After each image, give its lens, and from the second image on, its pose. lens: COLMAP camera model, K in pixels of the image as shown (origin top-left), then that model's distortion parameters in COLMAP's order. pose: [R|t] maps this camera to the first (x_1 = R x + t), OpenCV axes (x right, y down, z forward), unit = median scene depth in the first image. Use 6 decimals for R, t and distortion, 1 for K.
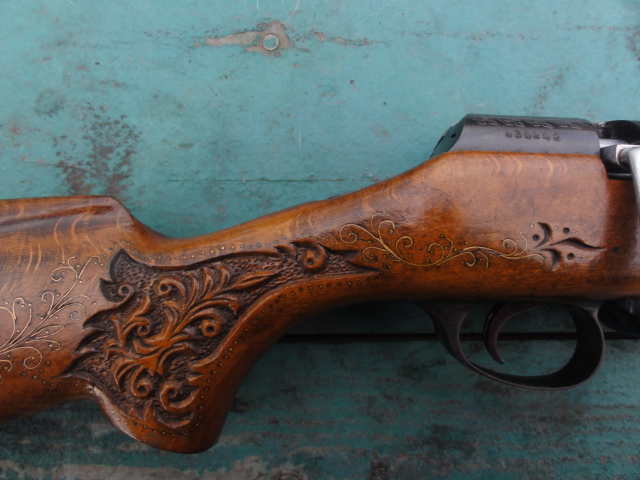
lens RADIAL K [[450.2, 0, 322.8], [0, 450.2, 240.3], [0, 0, 1]] dist [0.003196, -0.006312]
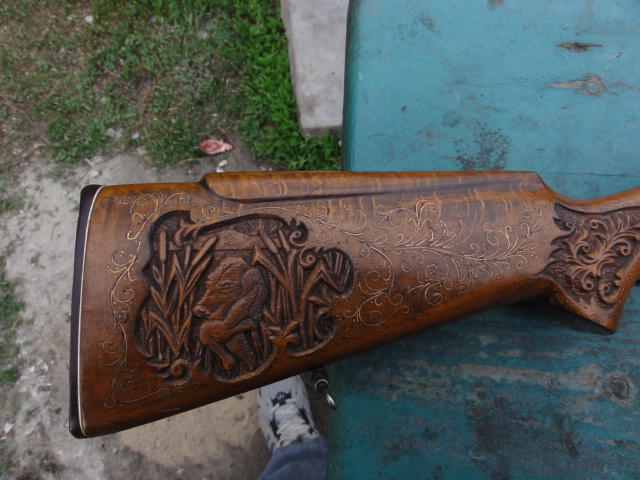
lens RADIAL K [[450.2, 0, 317.8], [0, 450.2, 238.3], [0, 0, 1]] dist [0.003196, -0.006312]
pose [[0.999173, 0.040009, 0.007219, -1.052707], [-0.038545, 0.988718, -0.144746, 0.331482], [-0.012929, 0.144348, 0.989442, -0.443077]]
